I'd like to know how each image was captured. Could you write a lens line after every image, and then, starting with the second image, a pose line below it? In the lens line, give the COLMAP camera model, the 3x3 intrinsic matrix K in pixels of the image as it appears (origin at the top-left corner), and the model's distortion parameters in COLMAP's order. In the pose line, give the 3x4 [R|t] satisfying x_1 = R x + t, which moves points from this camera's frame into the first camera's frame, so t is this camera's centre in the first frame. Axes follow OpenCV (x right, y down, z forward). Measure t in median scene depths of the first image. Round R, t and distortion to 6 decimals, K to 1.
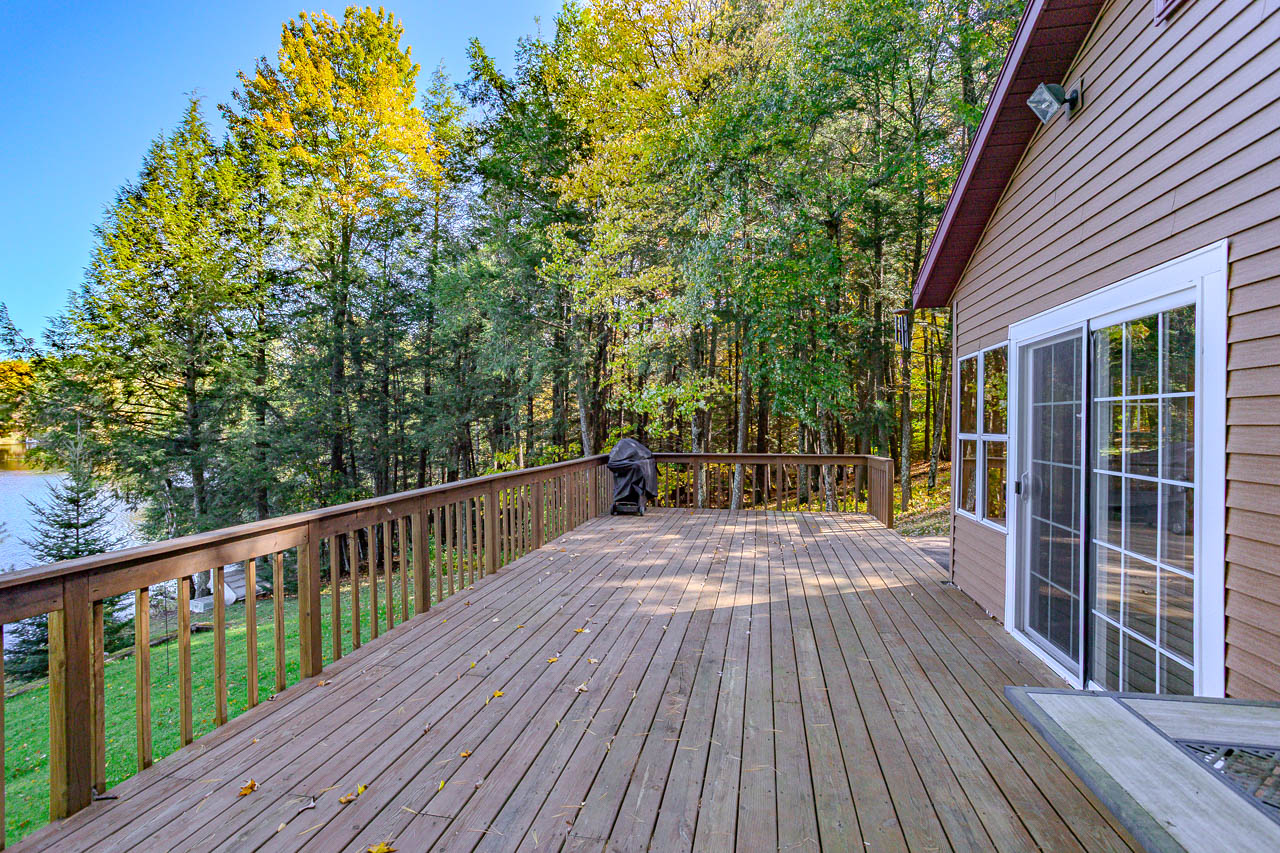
lens RADIAL K [[610.5, 0, 639.9], [0, 610.5, 428.8], [0, 0, 1]] dist [-0.024184, 0.003700]
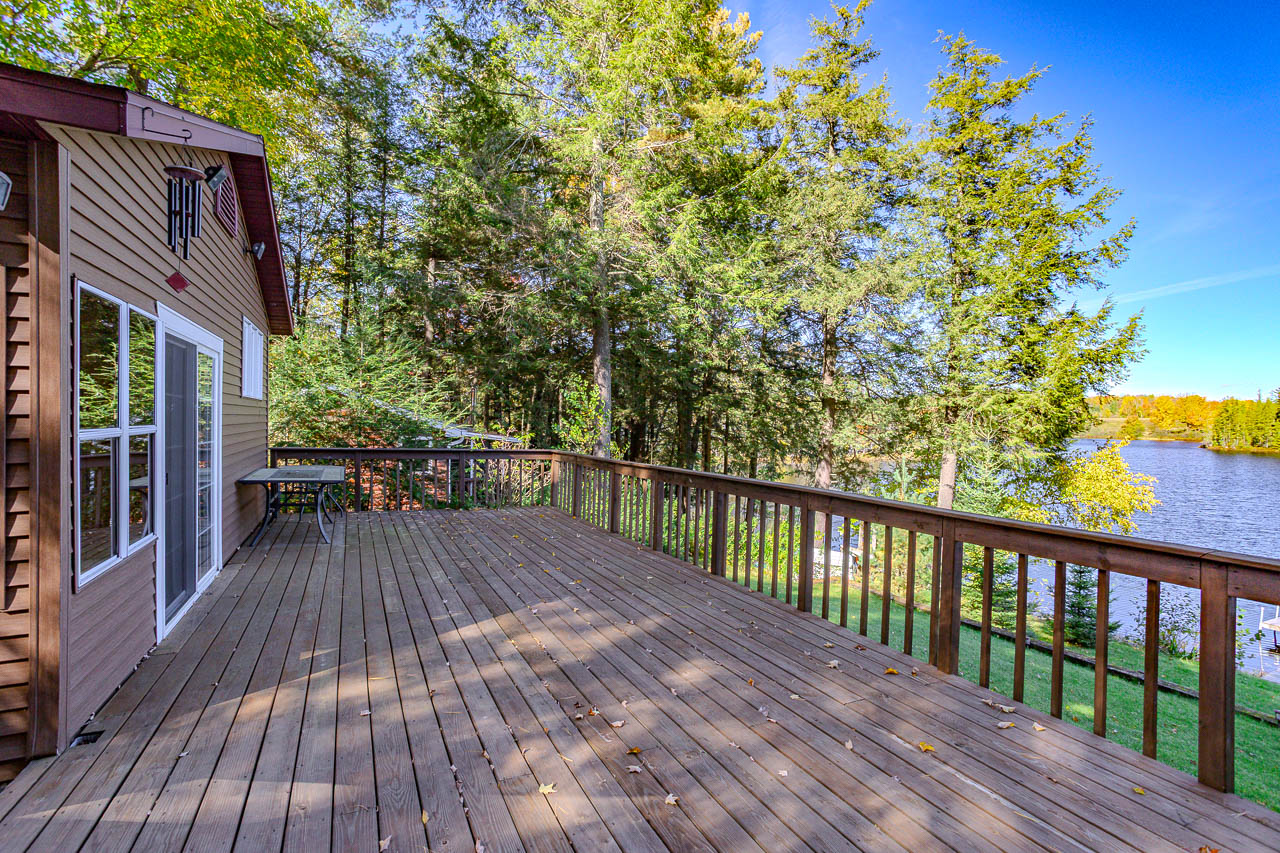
lens RADIAL K [[610.5, 0, 638.8], [0, 610.5, 426.7], [0, 0, 1]] dist [-0.024184, 0.003700]
pose [[-0.798917, -0.005144, -0.601420, 0.524821], [-0.017586, 0.999736, 0.014809, -0.012191], [0.601185, 0.022408, -0.798796, 1.940115]]
